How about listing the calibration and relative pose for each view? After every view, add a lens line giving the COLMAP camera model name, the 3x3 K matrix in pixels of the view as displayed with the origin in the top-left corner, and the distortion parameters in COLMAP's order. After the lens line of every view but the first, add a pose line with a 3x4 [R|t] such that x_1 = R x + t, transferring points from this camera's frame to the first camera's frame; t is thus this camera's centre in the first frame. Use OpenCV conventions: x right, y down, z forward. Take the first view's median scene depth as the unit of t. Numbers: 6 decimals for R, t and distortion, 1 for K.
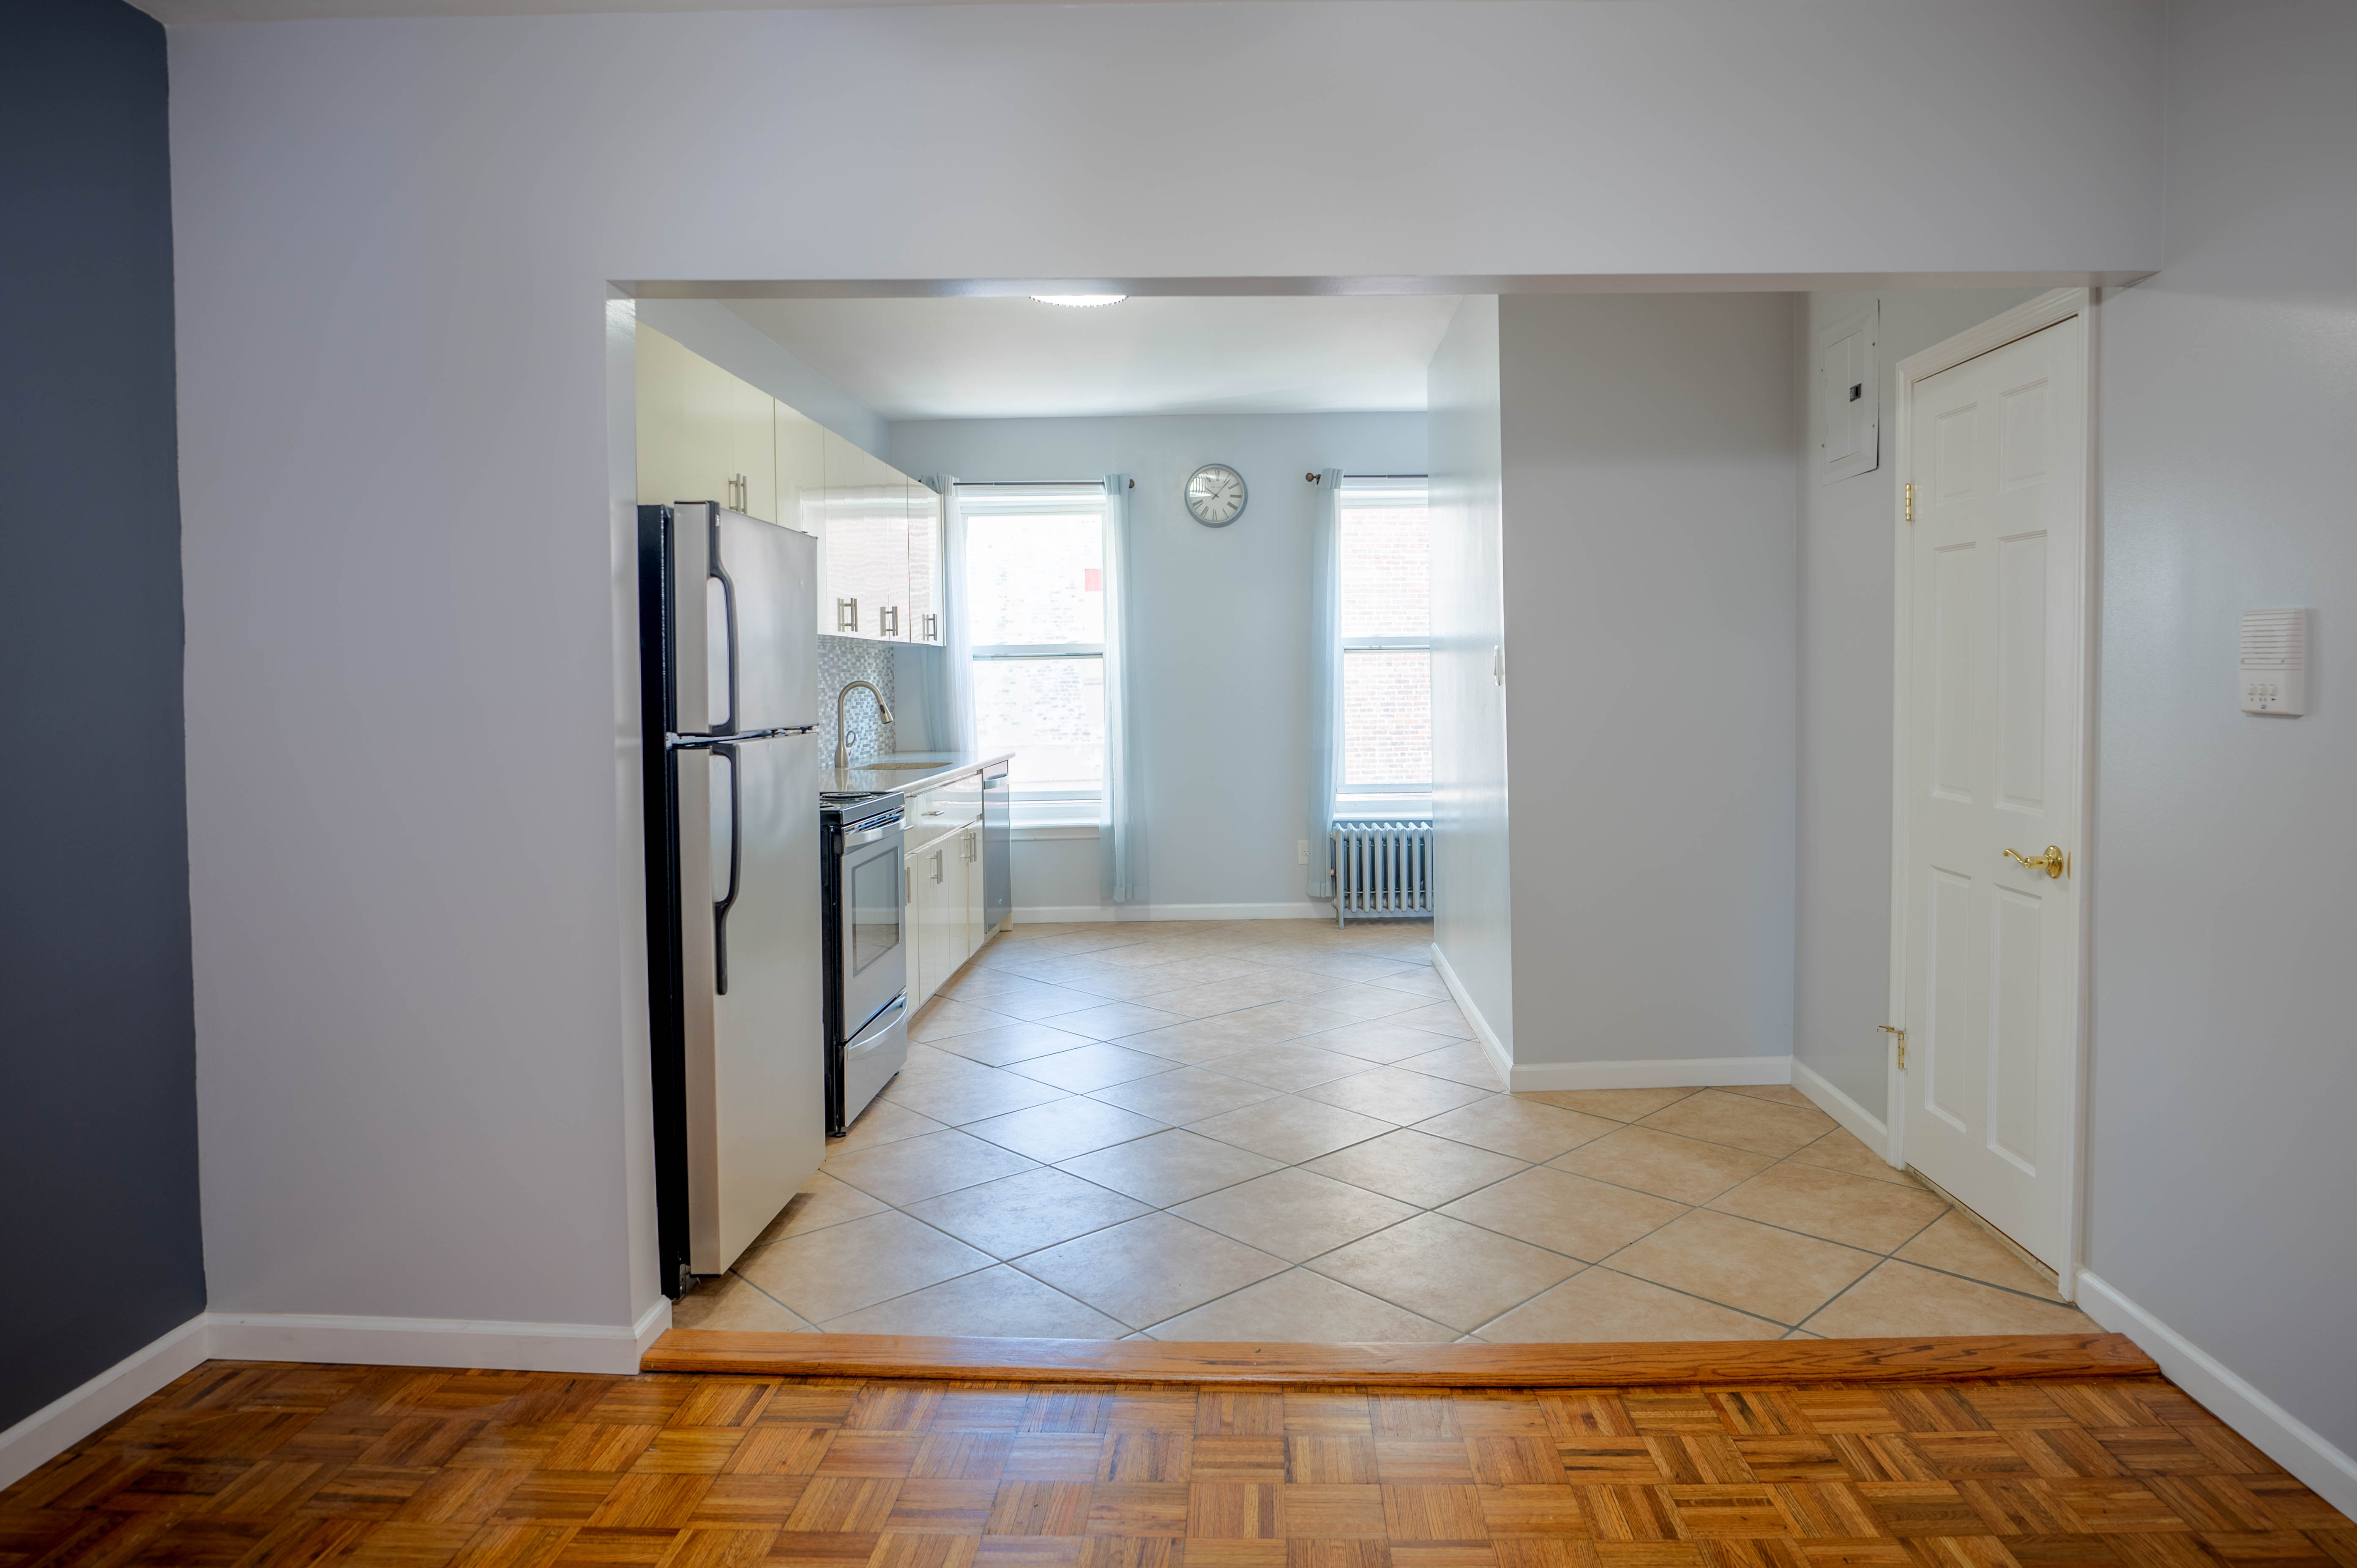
lens RADIAL K [[1412.1, 0, 1181.3], [0, 1412.1, 726.1], [0, 0, 1]] dist [-0.000856, -0.000832]
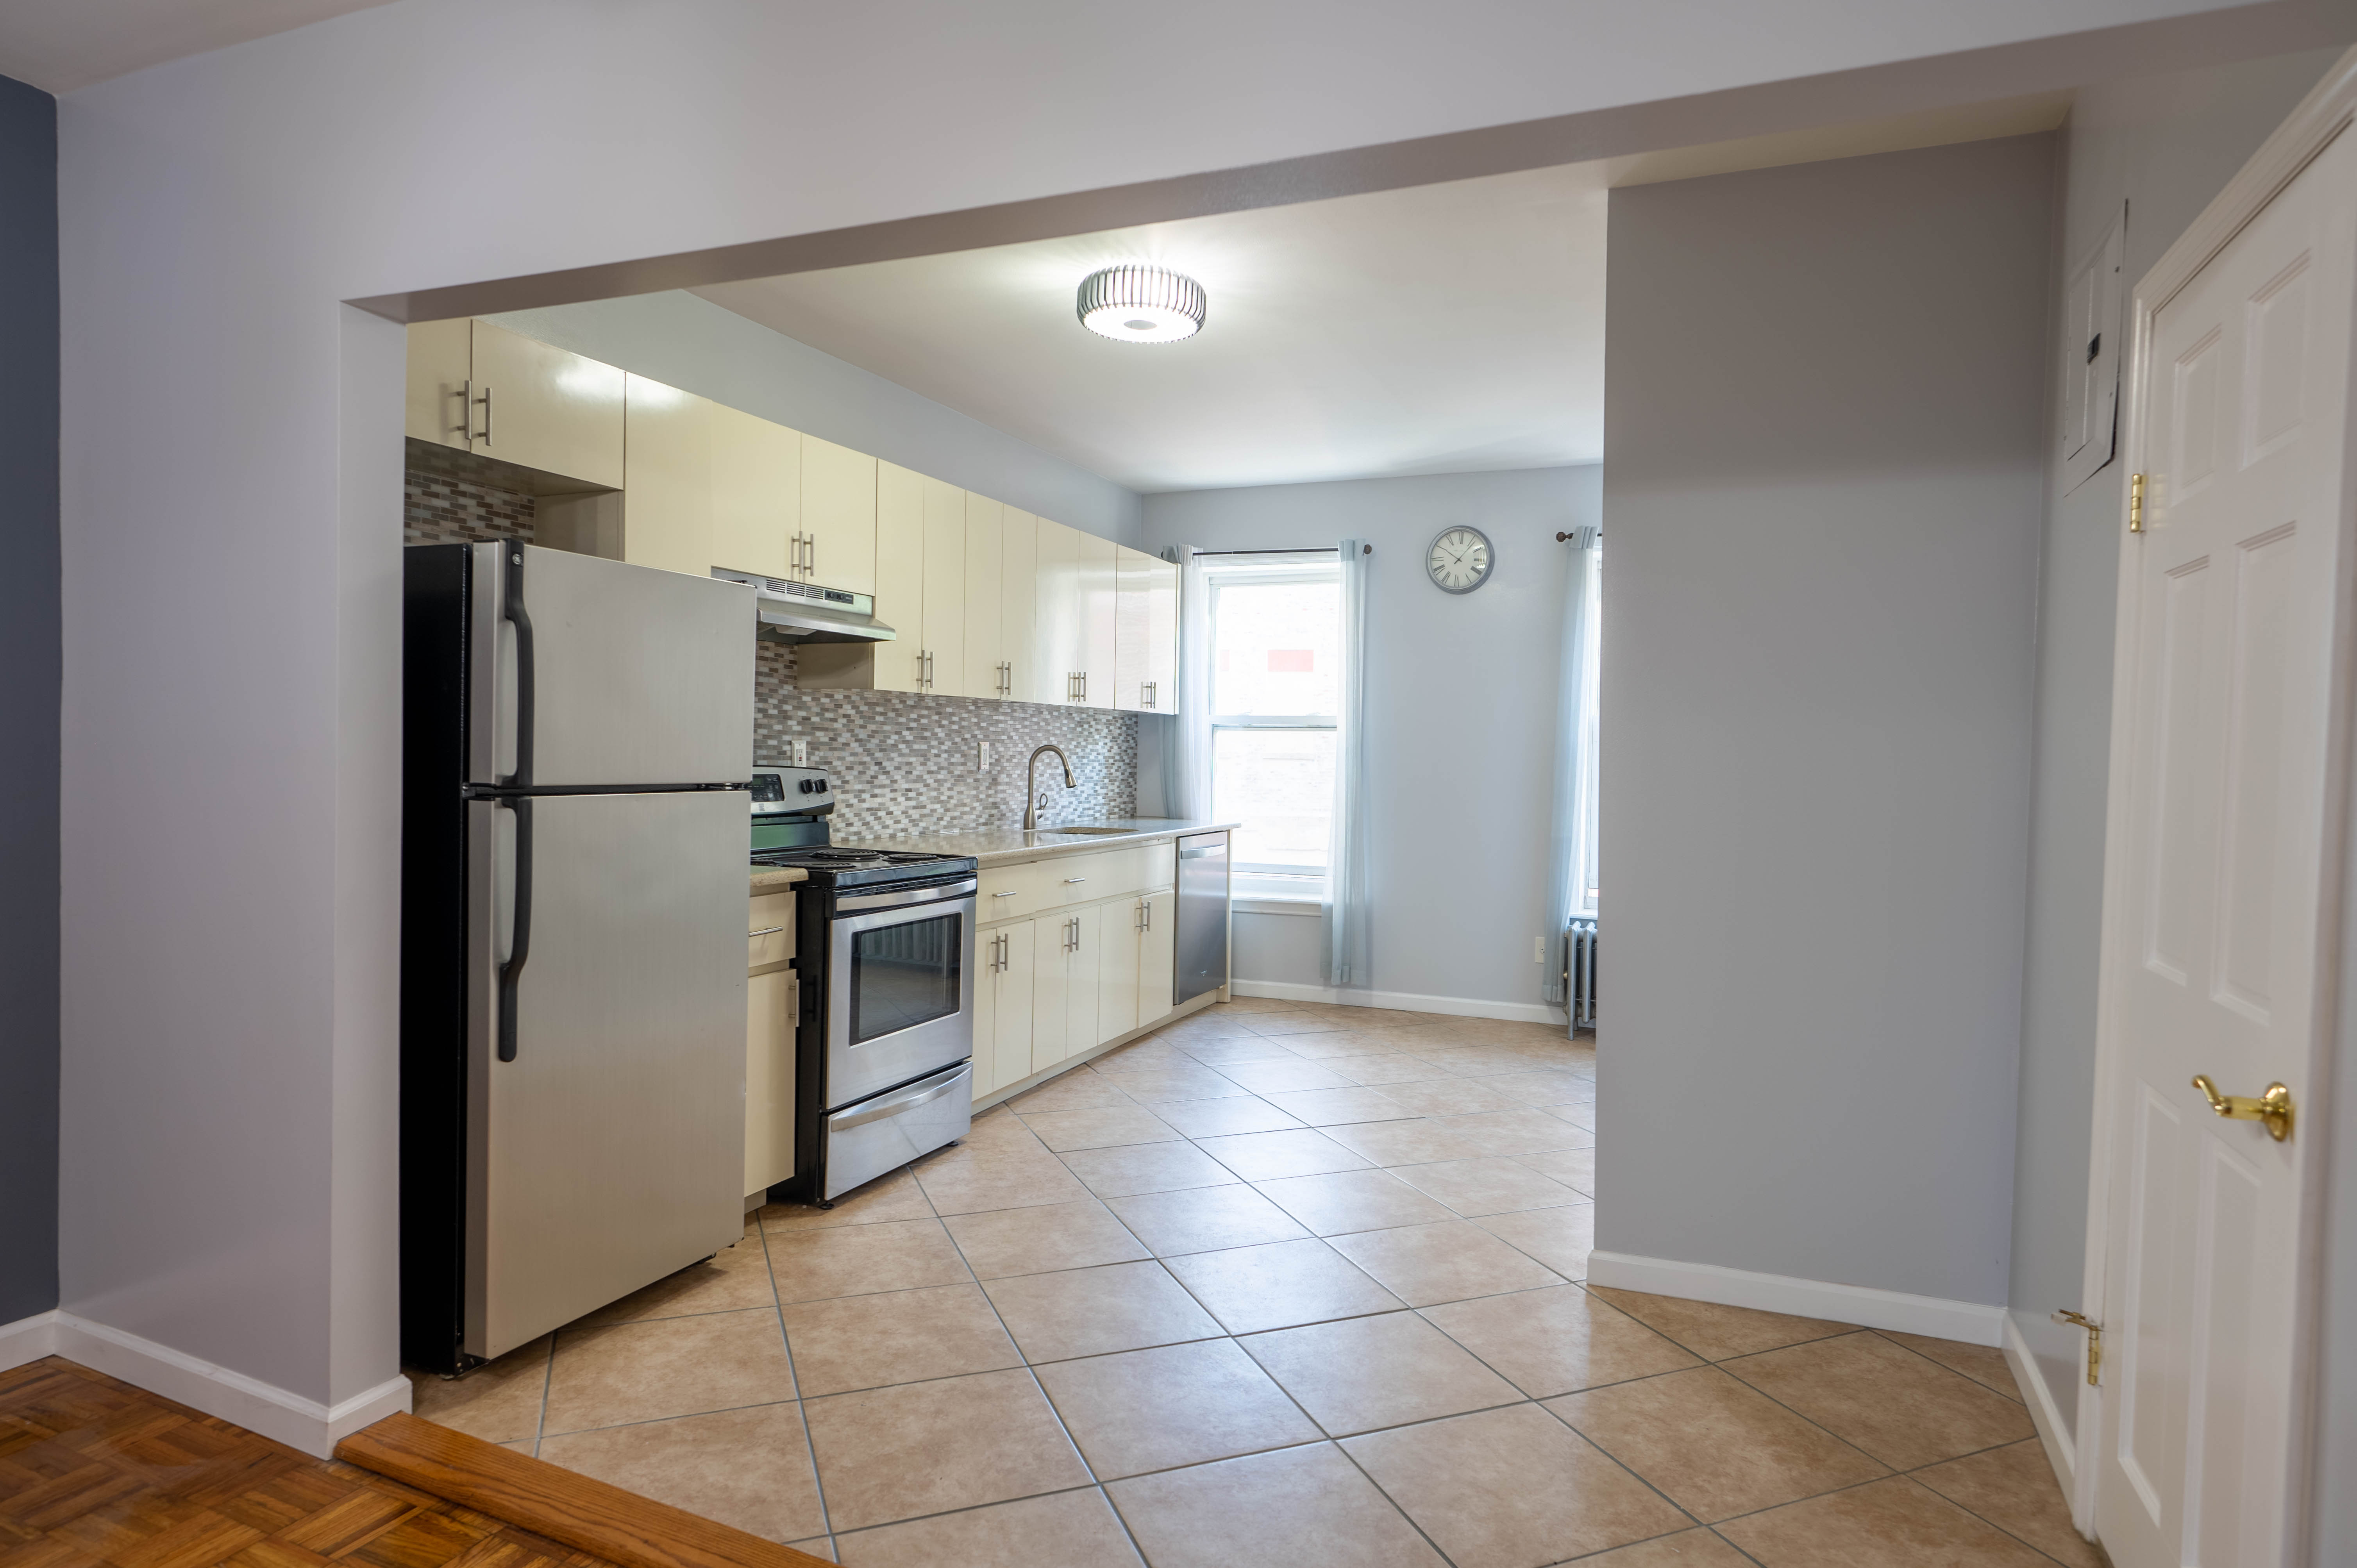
lens RADIAL K [[1272.4, 0, 1178.5], [0, 1272.4, 784.0], [0, 0, 1]] dist [0.020097, -0.000126]
pose [[0.930588, 0.040804, -0.363788, 0.173592], [-0.044570, 0.999004, -0.001961, -0.005650], [0.363346, 0.018039, 0.931480, 0.158231]]
